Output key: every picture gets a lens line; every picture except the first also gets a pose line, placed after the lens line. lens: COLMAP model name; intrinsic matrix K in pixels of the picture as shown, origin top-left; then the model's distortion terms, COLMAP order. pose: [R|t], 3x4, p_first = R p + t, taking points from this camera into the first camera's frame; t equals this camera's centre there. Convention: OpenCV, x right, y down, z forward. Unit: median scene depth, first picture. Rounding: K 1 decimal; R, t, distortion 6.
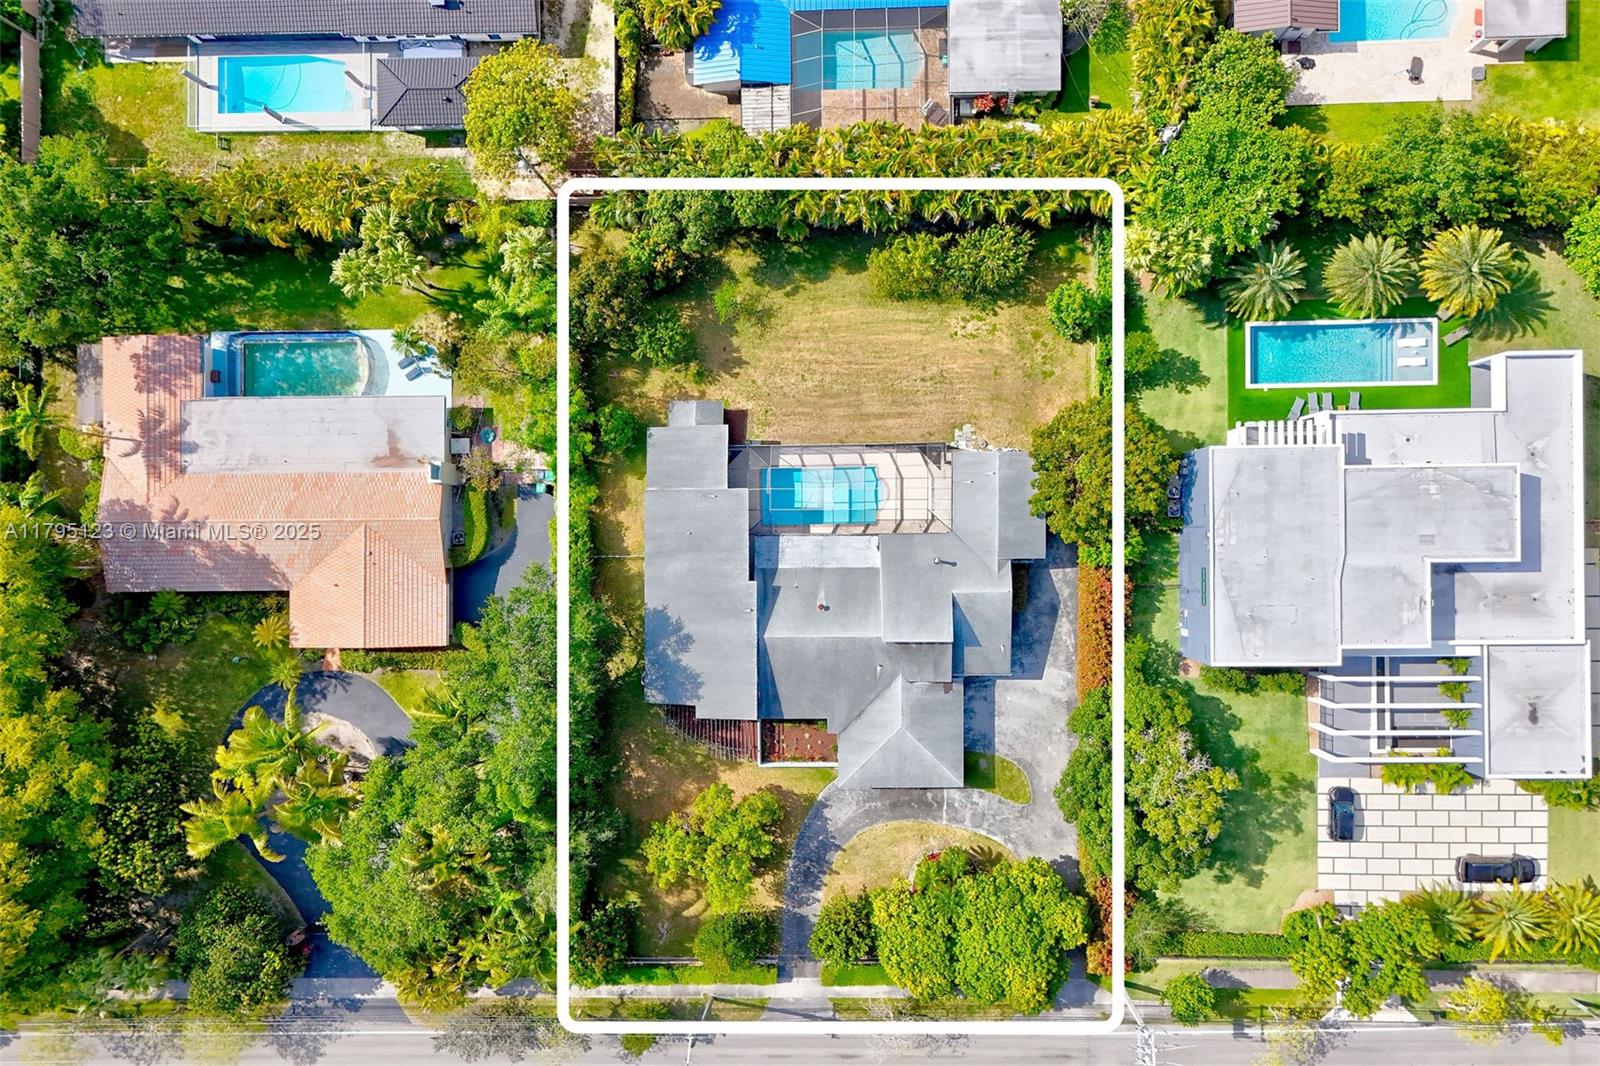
lens RADIAL K [[1530.7, 0, 798.9], [0, 1530.7, 505.4], [0, 0, 1]] dist [0.008923, -0.004871]
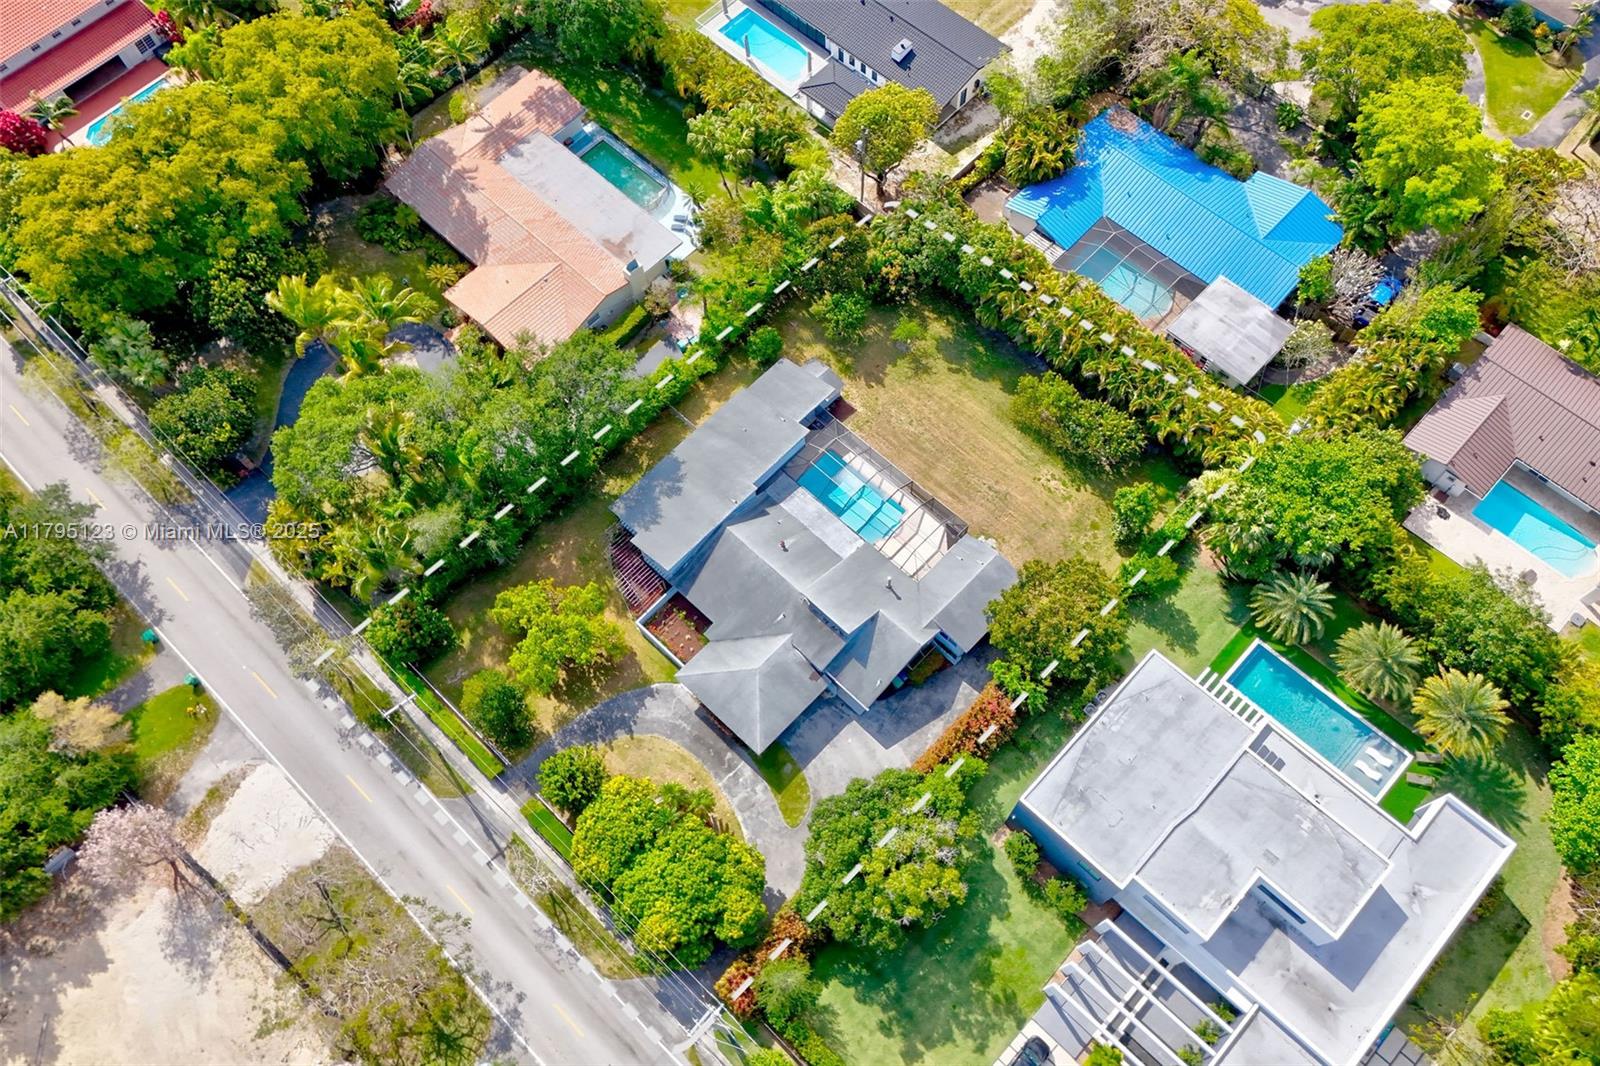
lens RADIAL K [[1530.7, 0, 798.9], [0, 1530.7, 505.4], [0, 0, 1]] dist [0.008923, -0.004871]
pose [[0.718256, 0.611699, -0.331561, 0.364851], [-0.695648, 0.640583, -0.325158, 0.392063], [0.013494, 0.464196, 0.885630, 0.017374]]
